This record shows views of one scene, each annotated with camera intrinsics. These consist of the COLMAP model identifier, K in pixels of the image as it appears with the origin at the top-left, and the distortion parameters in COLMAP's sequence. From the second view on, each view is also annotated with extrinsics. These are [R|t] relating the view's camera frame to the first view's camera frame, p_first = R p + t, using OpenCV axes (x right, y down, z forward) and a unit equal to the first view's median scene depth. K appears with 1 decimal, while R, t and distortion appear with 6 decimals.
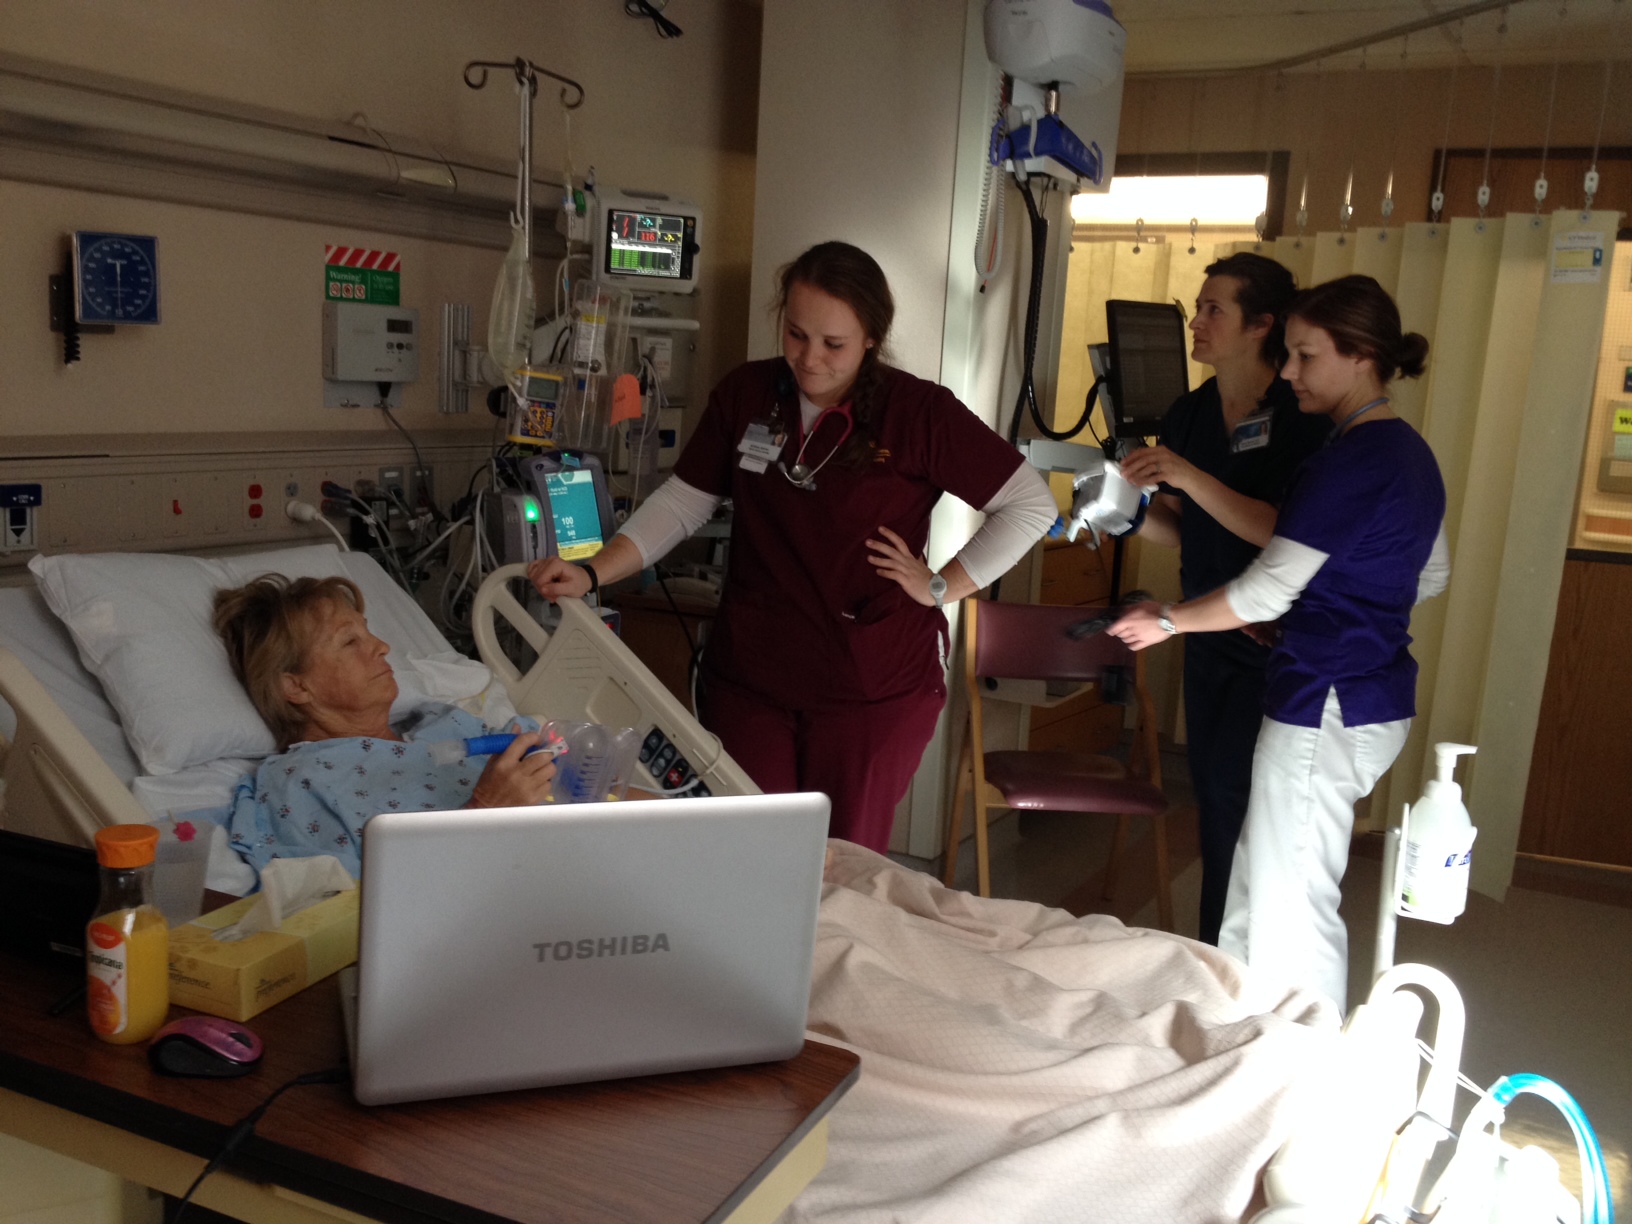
lens RADIAL K [[1642.2, 0, 815.9], [0, 1642.2, 614.0], [0, 0, 1]] dist [-0.011581, 0.000000]
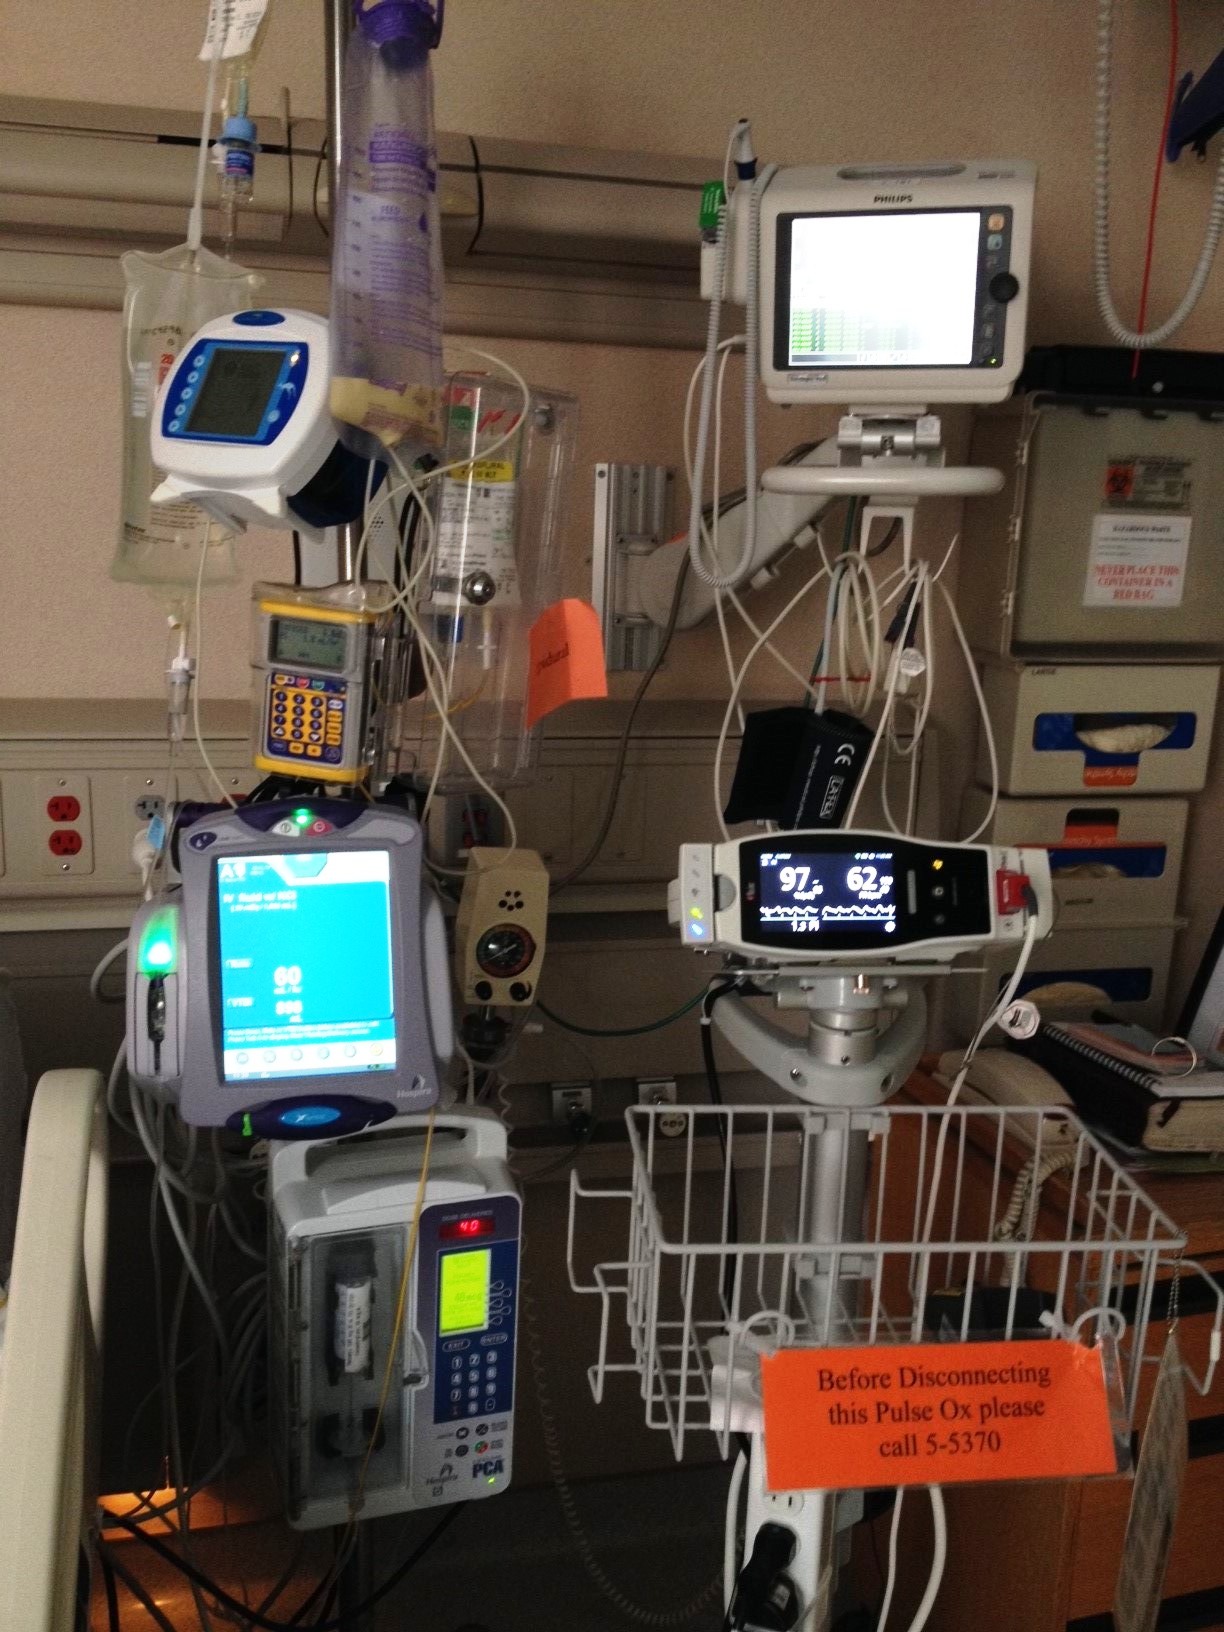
lens RADIAL K [[1467.6, 0, 610.4], [0, 1467.6, 815.6], [0, 0, 1]] dist [0.006132, 0.006915]
pose [[0.679510, 0.113763, -0.724793, 0.155998], [-0.101139, 0.992998, 0.061040, -0.123625], [0.726662, 0.031827, 0.686258, 0.796785]]
